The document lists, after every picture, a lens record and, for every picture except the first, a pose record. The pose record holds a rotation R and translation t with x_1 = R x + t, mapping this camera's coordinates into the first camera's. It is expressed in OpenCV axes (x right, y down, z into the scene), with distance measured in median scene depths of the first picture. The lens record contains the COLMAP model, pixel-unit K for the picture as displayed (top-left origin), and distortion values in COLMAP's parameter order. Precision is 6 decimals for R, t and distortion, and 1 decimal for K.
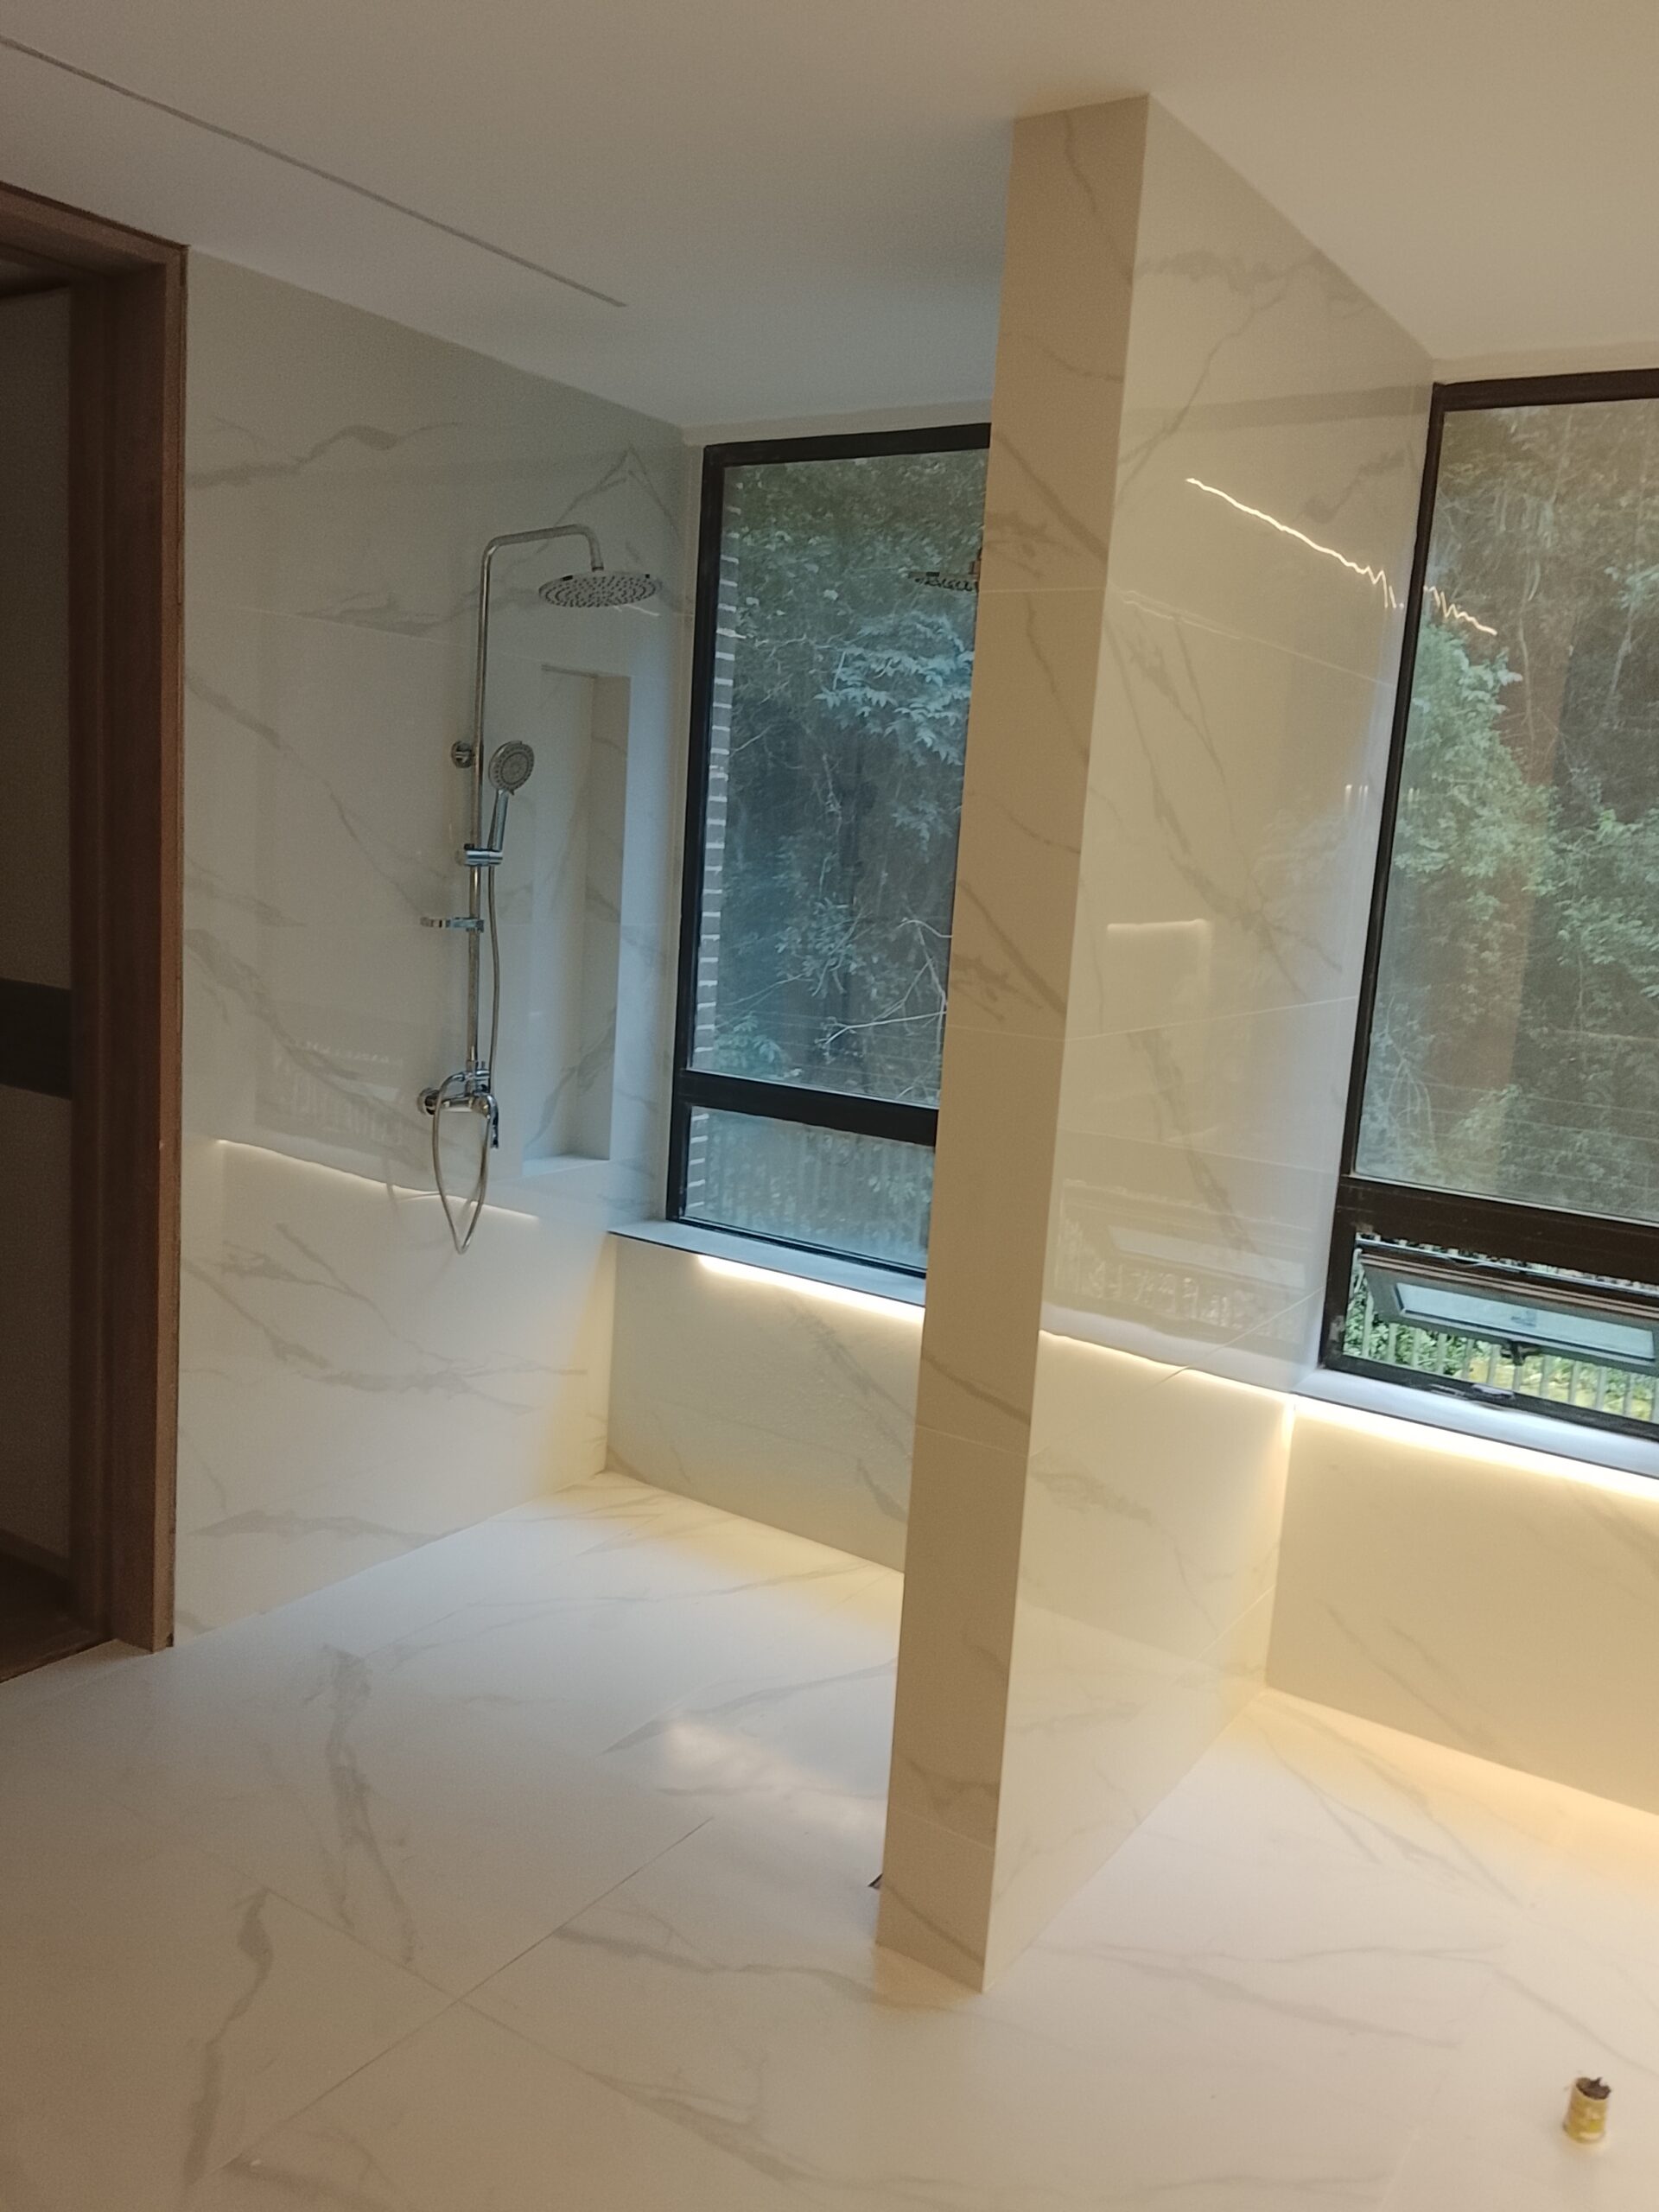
lens RADIAL K [[1727.7, 0, 843.8], [0, 1727.7, 1100.4], [0, 0, 1]] dist [0.104629, -0.169094]
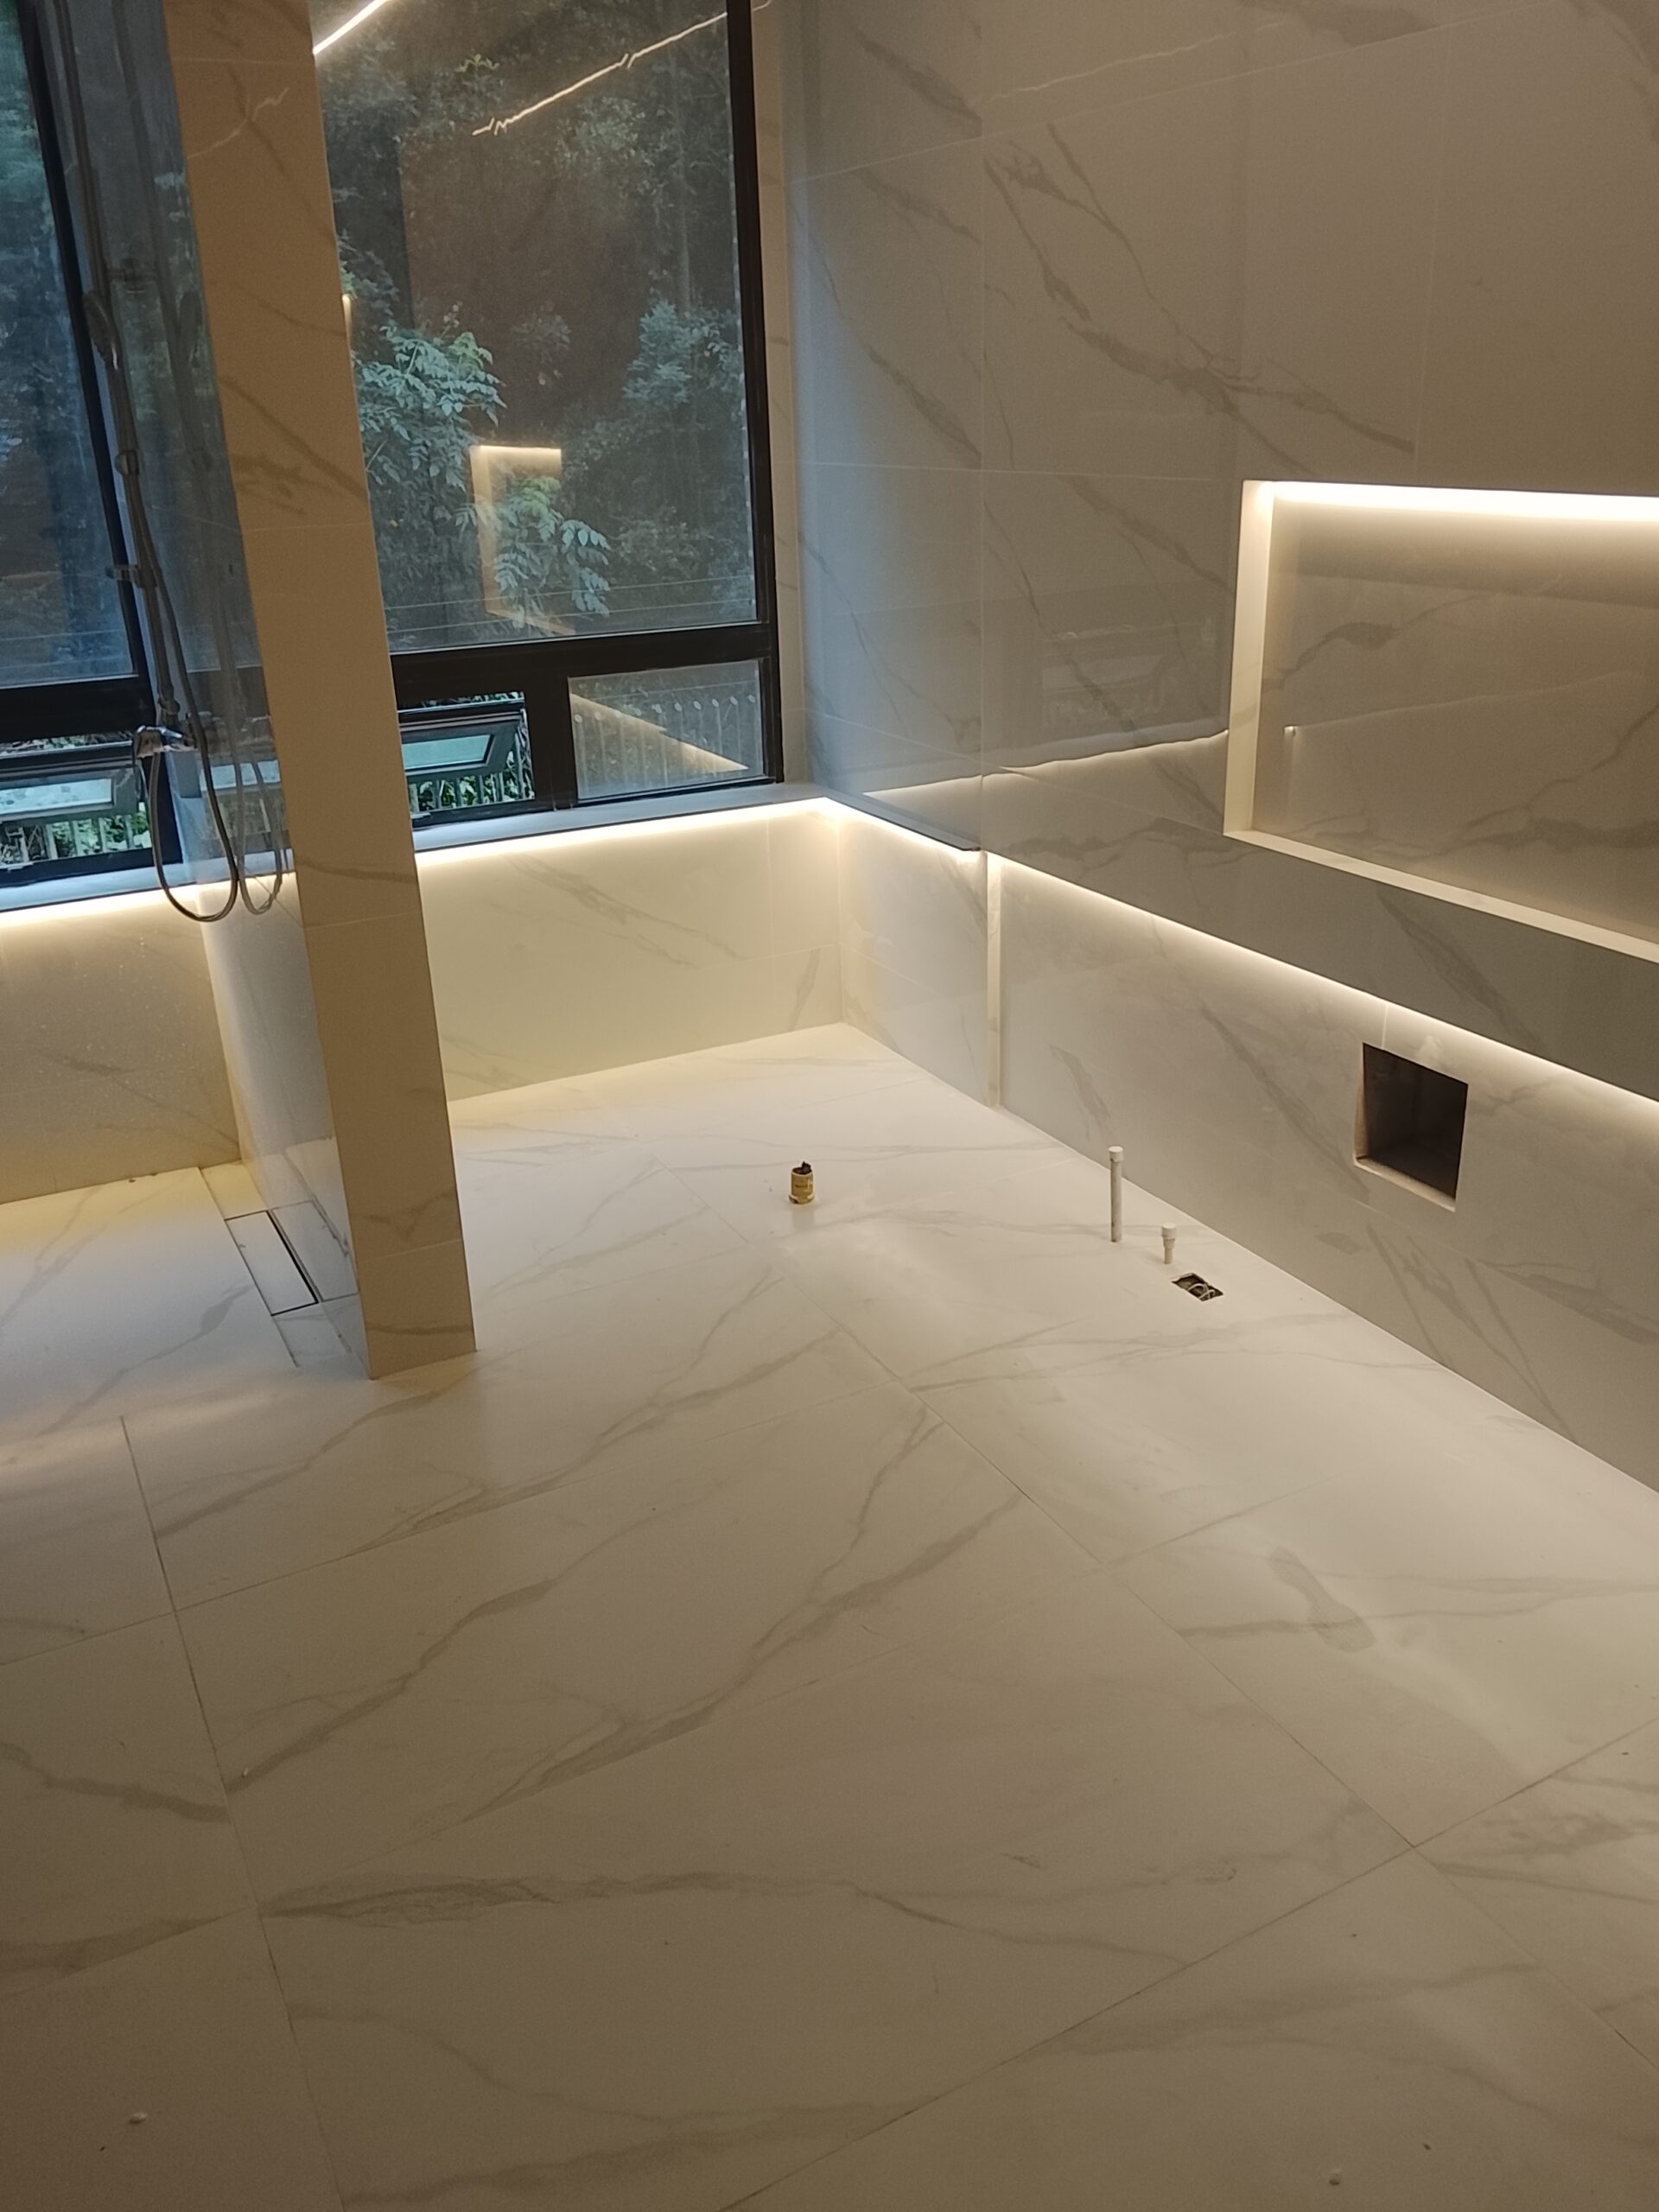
lens RADIAL K [[1727.7, 0, 843.8], [0, 1727.7, 1100.4], [0, 0, 1]] dist [0.104629, -0.169094]
pose [[0.471561, -0.403966, 0.783863, -0.389168], [0.194719, 0.914660, 0.354233, -0.018454], [-0.860067, -0.014409, 0.509978, 0.092546]]
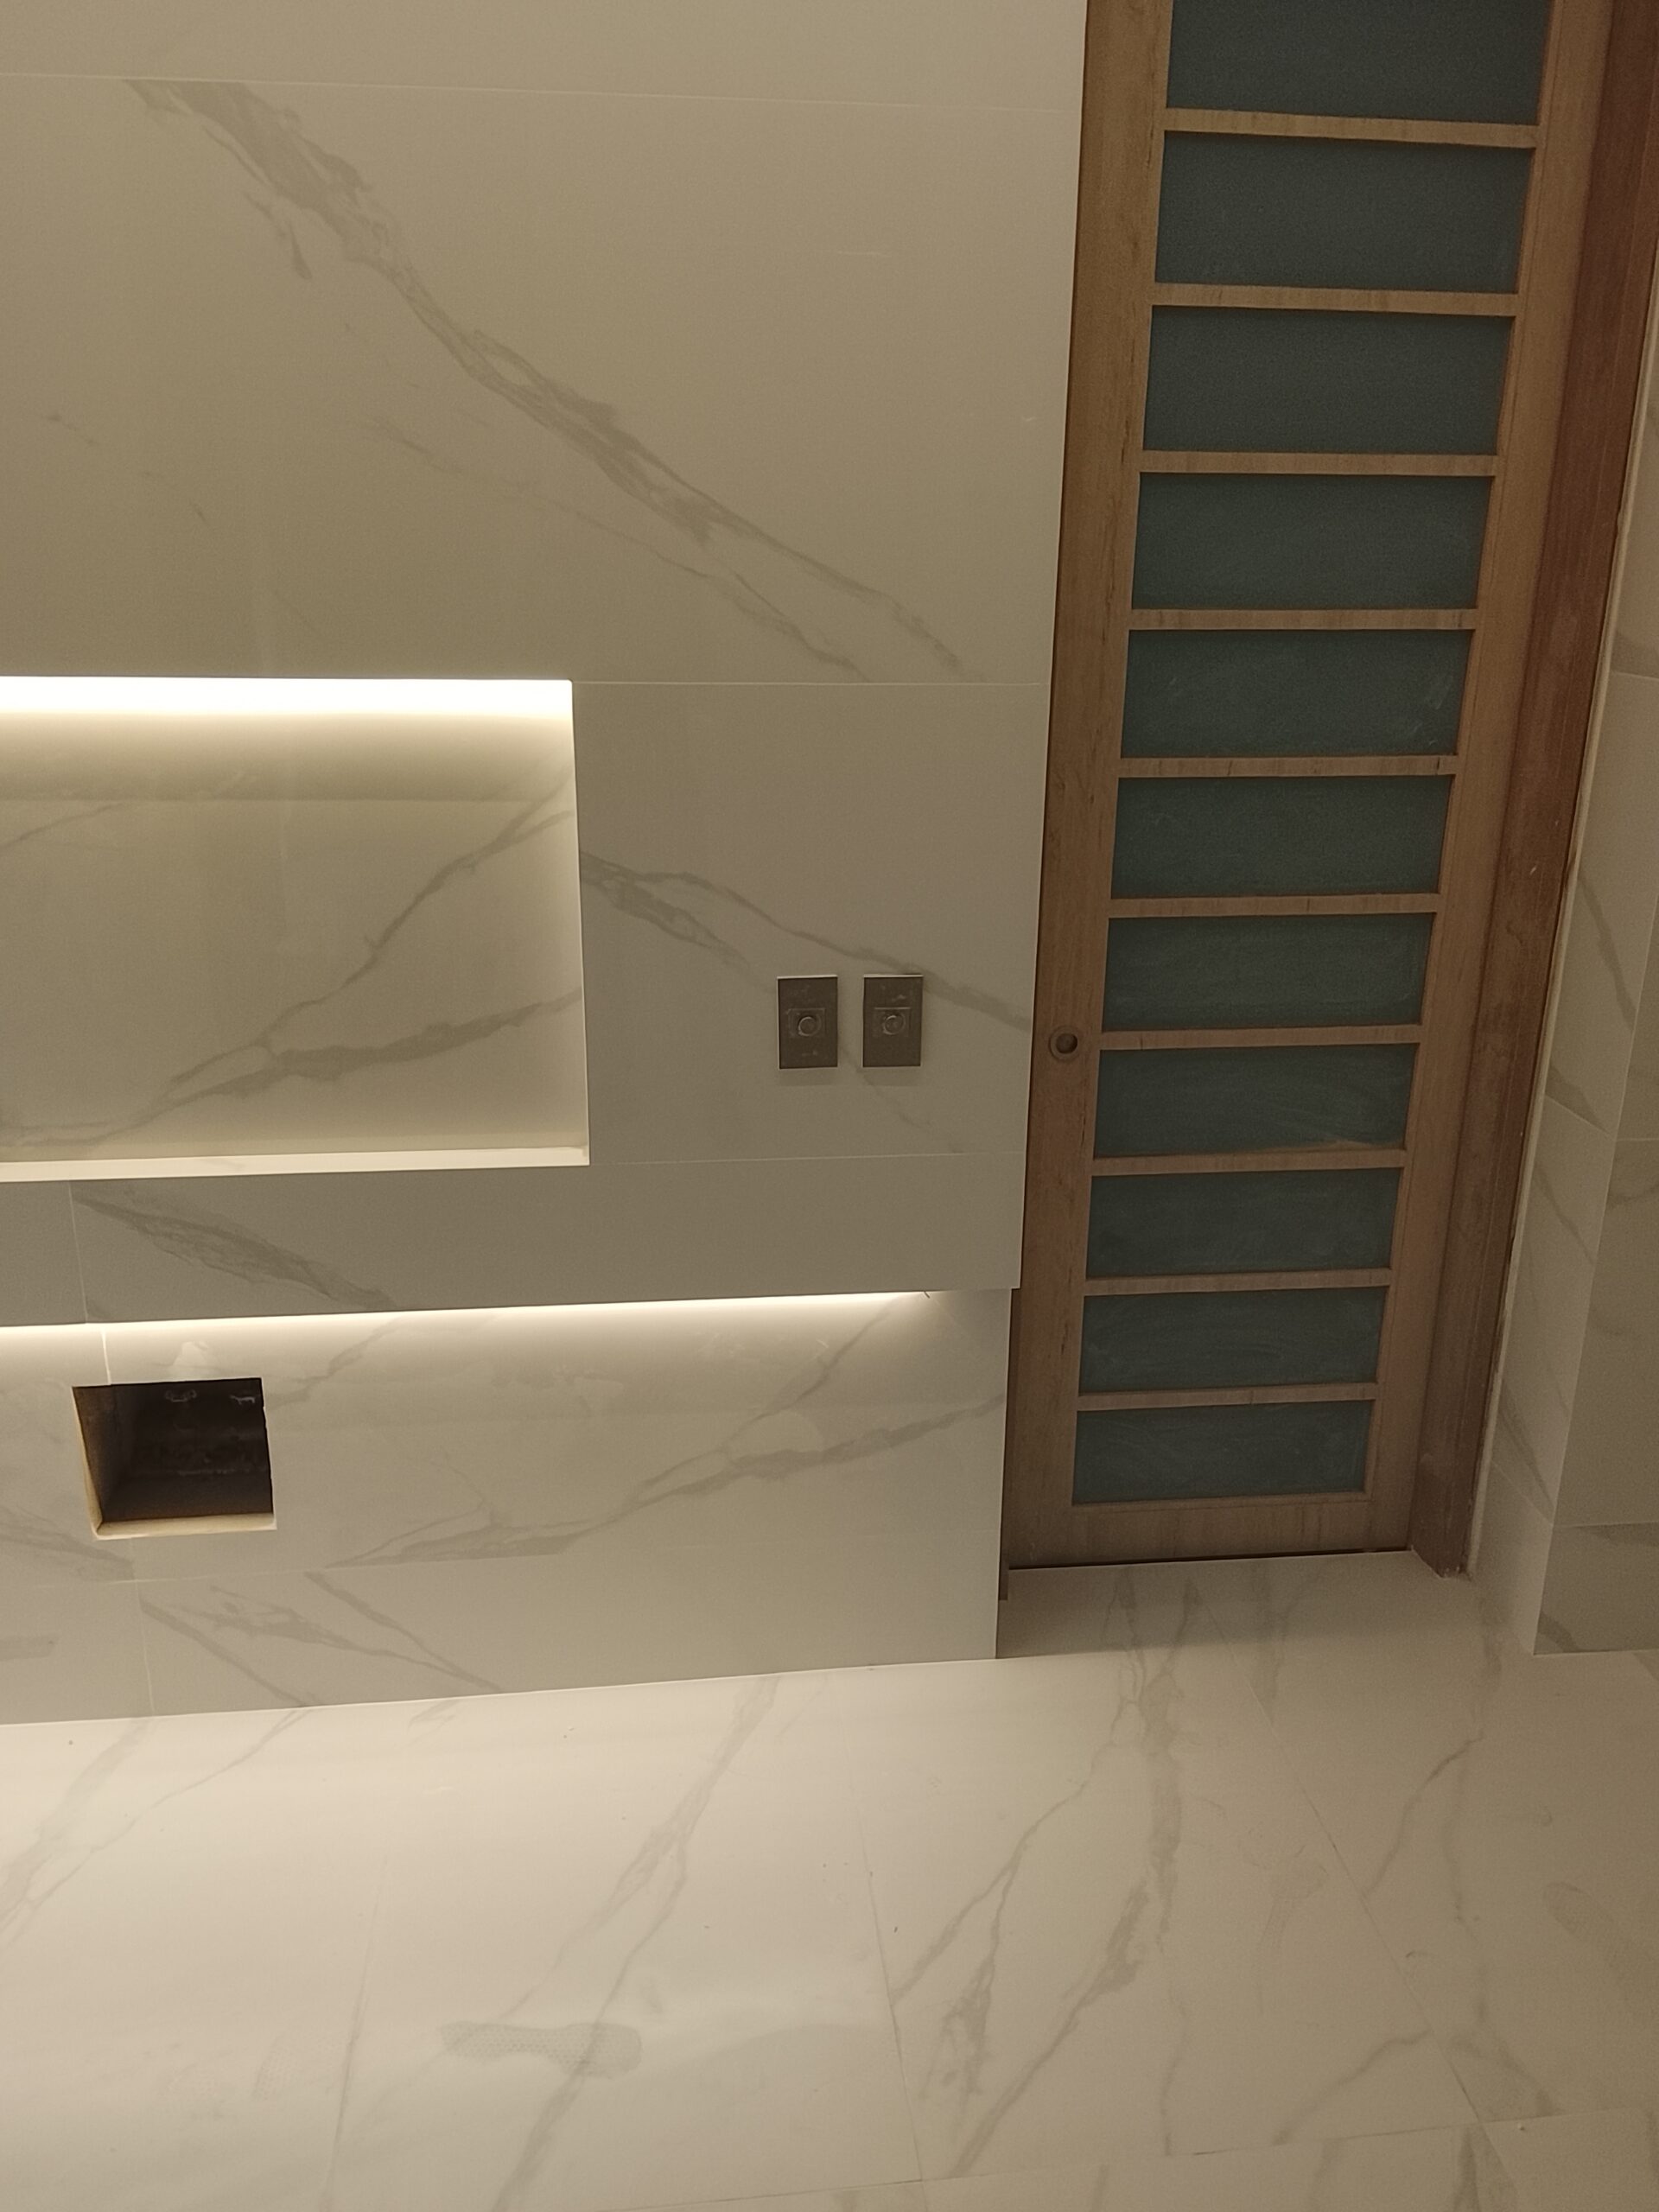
lens RADIAL K [[1722.6, 0, 833.0], [0, 1722.6, 1101.2], [0, 0, 1]] dist [0.097868, -0.160861]
pose [[-0.641606, -0.310265, 0.701483, -0.232934], [0.066951, 0.888394, 0.454173, -0.050274], [-0.764107, 0.338365, -0.549226, 0.340414]]
